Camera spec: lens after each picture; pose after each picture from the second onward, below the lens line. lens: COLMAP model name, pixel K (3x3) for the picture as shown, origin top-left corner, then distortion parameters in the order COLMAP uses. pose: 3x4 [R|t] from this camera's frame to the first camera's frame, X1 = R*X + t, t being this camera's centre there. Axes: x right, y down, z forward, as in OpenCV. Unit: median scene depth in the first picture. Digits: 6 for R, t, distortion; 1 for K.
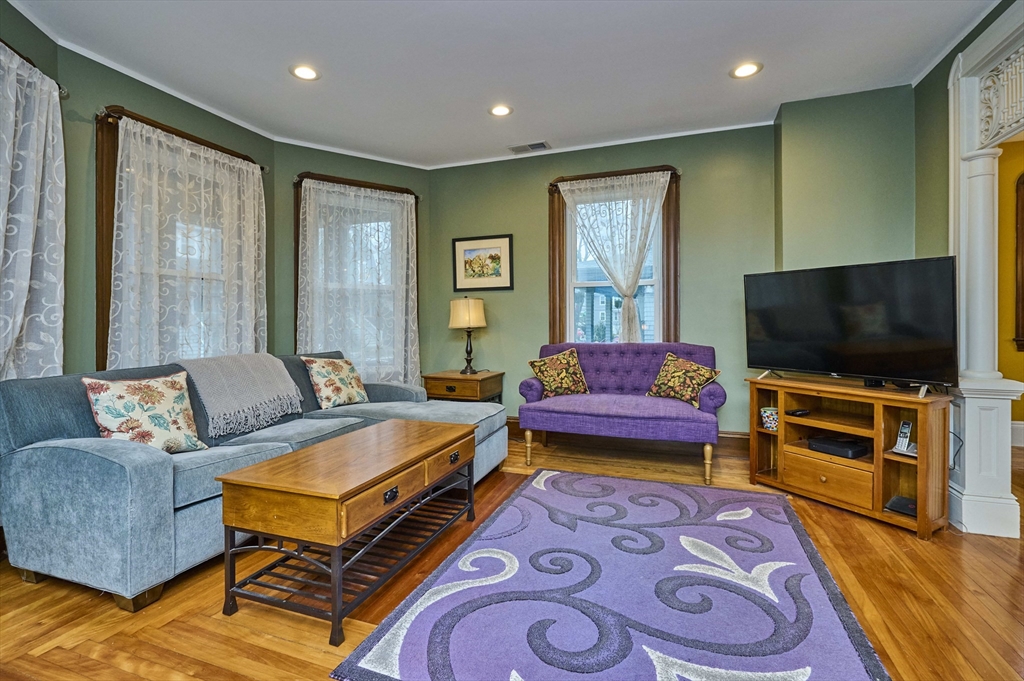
lens RADIAL K [[468.4, 0, 526.2], [0, 468.4, 324.5], [0, 0, 1]] dist [0.001210, -0.000762]
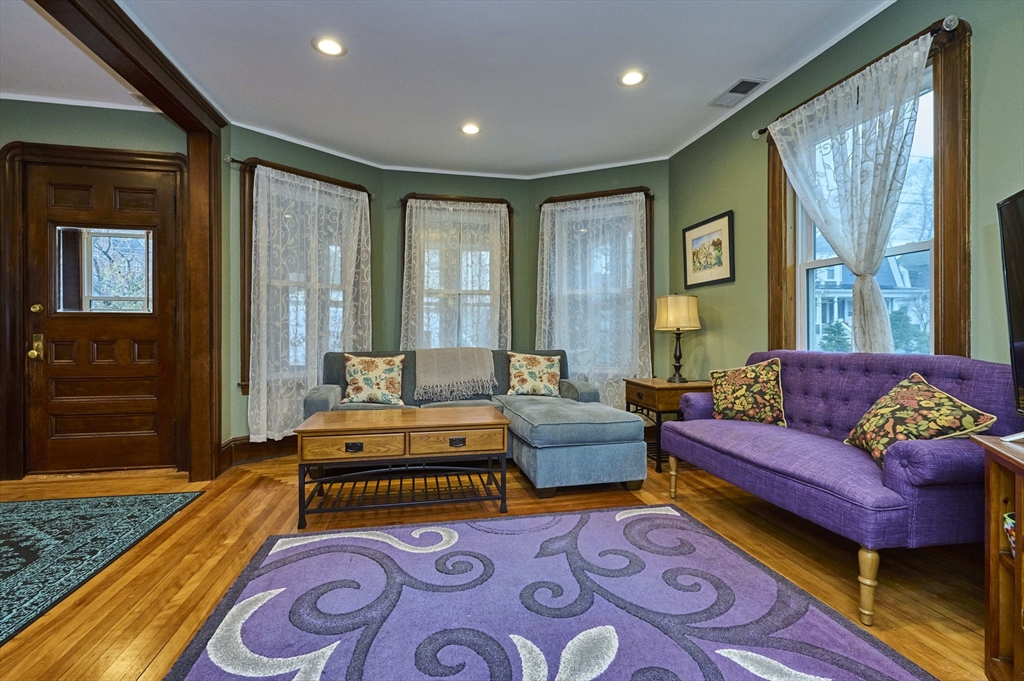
lens RADIAL K [[468.4, 0, 517.1], [0, 468.4, 333.8], [0, 0, 1]] dist [0.001210, -0.000762]
pose [[0.525319, 0.005248, -0.850889, 0.578080], [-0.004582, 0.999984, 0.003339, 0.016700], [0.850893, 0.002145, 0.525334, 0.361537]]
